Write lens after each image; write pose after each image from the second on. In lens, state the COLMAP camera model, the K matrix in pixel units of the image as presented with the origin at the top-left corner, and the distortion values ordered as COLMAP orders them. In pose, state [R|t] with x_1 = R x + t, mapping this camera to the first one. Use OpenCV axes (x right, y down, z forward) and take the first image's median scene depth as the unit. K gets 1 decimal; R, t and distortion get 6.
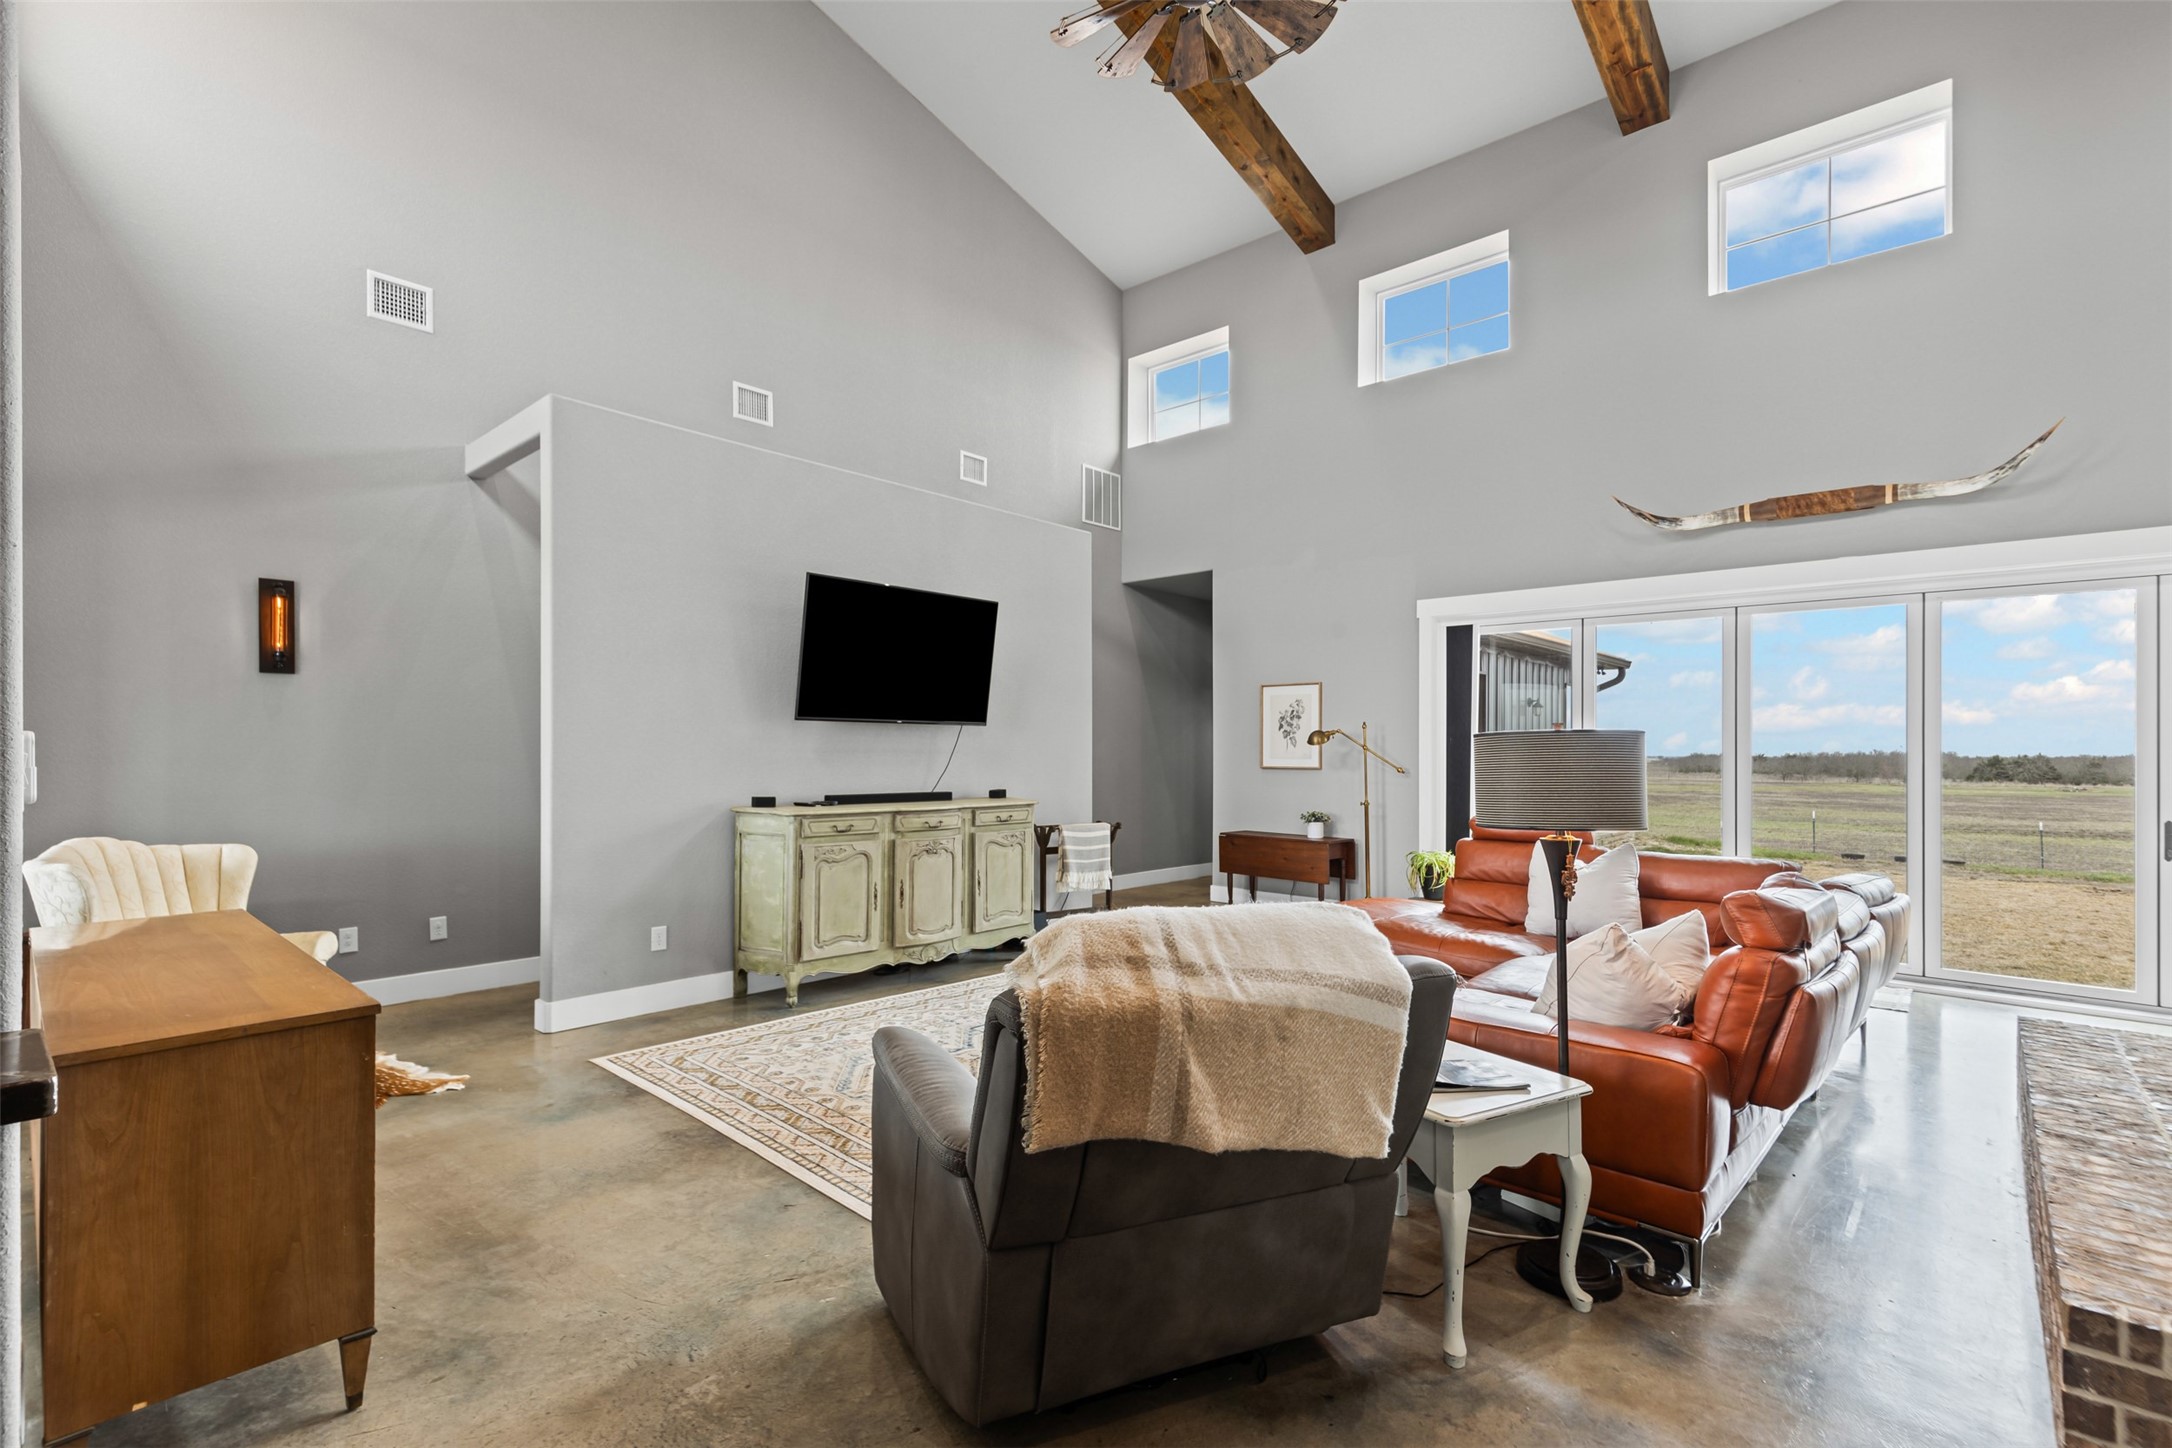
lens RADIAL K [[1006.7, 0, 1090.6], [0, 1006.7, 744.4], [0, 0, 1]] dist [0.013446, -0.003153]
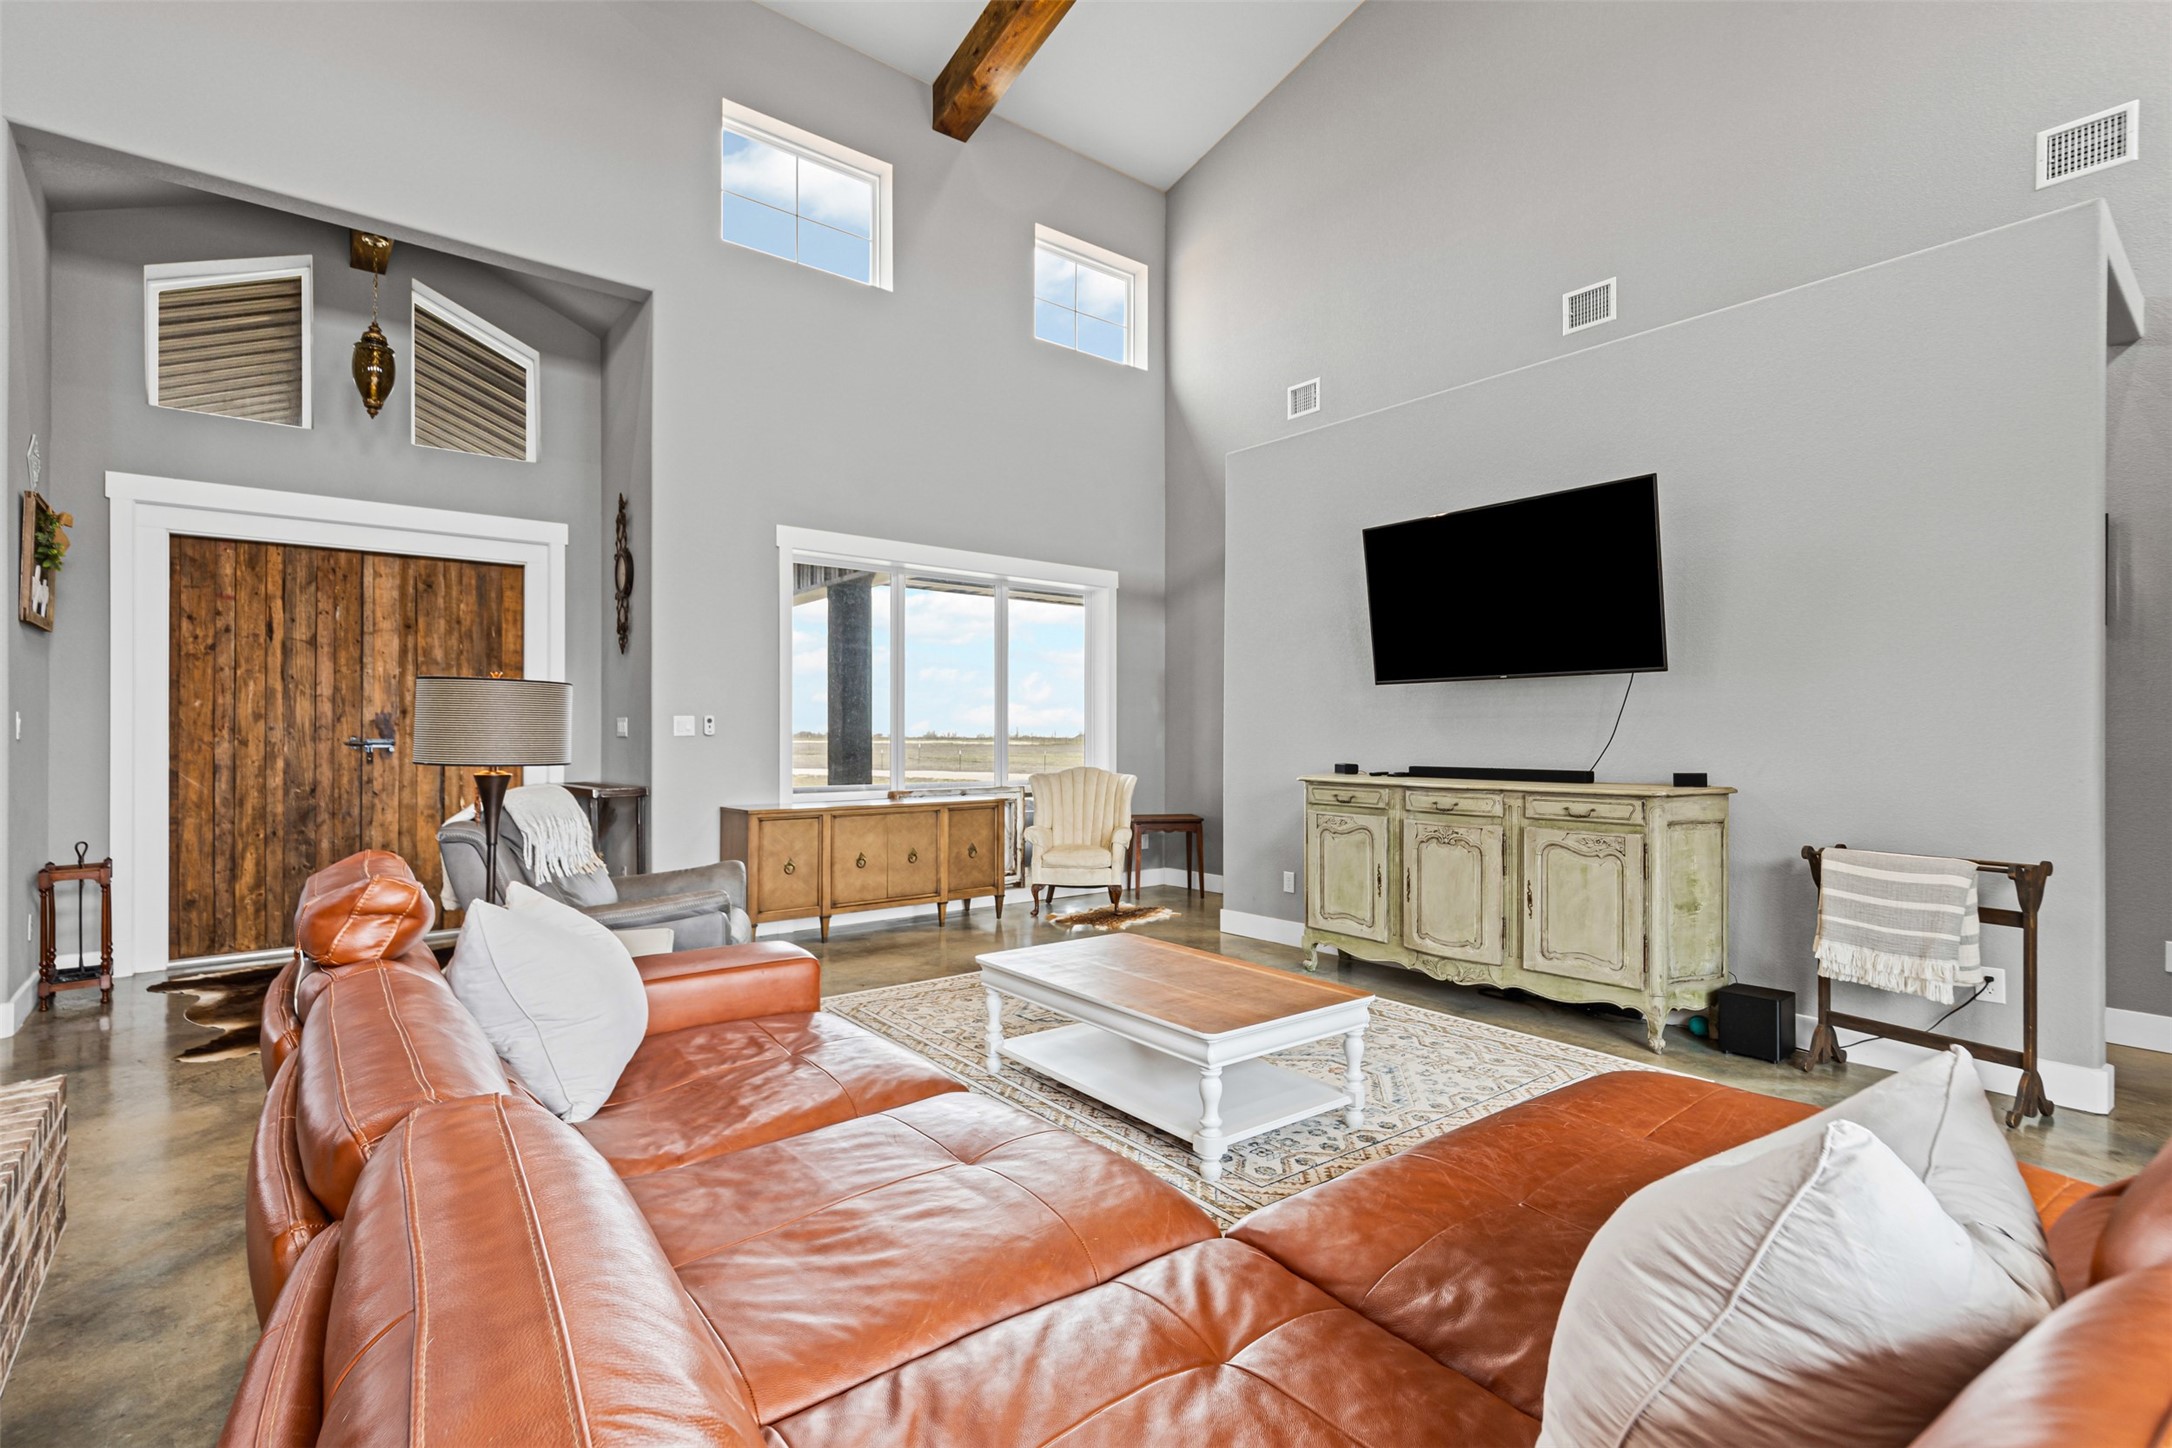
lens RADIAL K [[1006.7, 0, 1074.9], [0, 1006.7, 765.1], [0, 0, 1]] dist [0.013446, -0.003153]
pose [[-0.155563, 0.020628, -0.987611, 0.669323], [0.000744, 0.999784, 0.020765, 0.030755], [0.987826, 0.002495, -0.155544, 0.842786]]
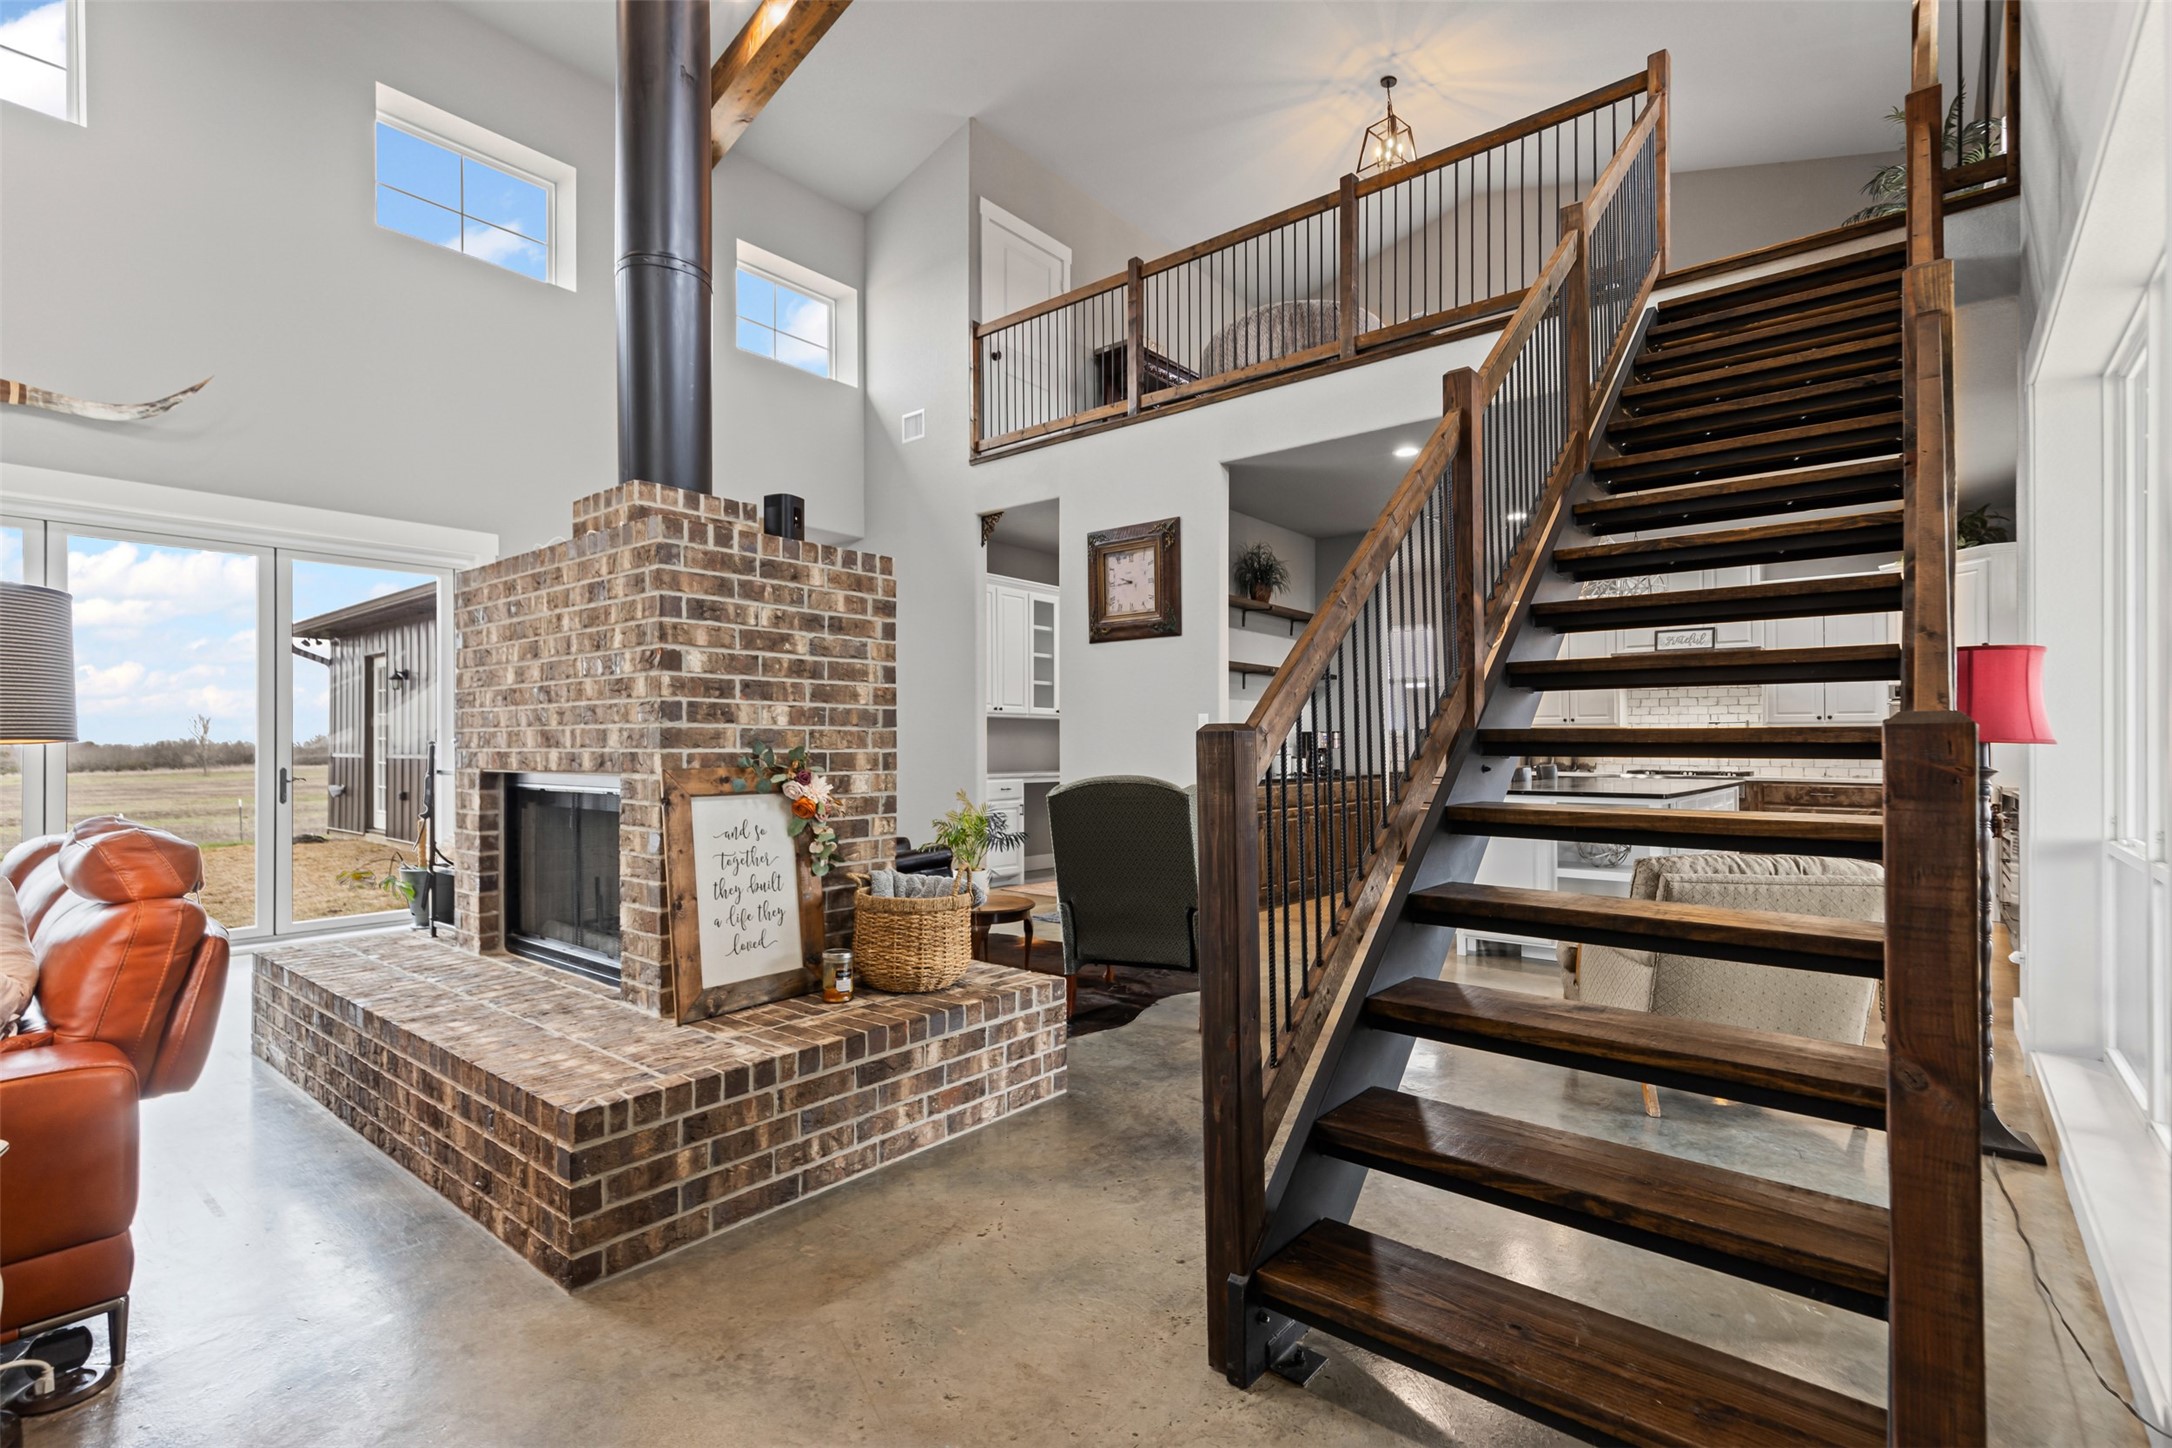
lens RADIAL K [[1006.7, 0, 1071.1], [0, 1006.7, 727.1], [0, 0, 1]] dist [0.013446, -0.003153]
pose [[-0.027672, 0.006798, 0.999594, -0.064241], [0.002065, 0.999975, -0.006743, 0.030573], [-0.999615, 0.001878, -0.027686, 0.125898]]
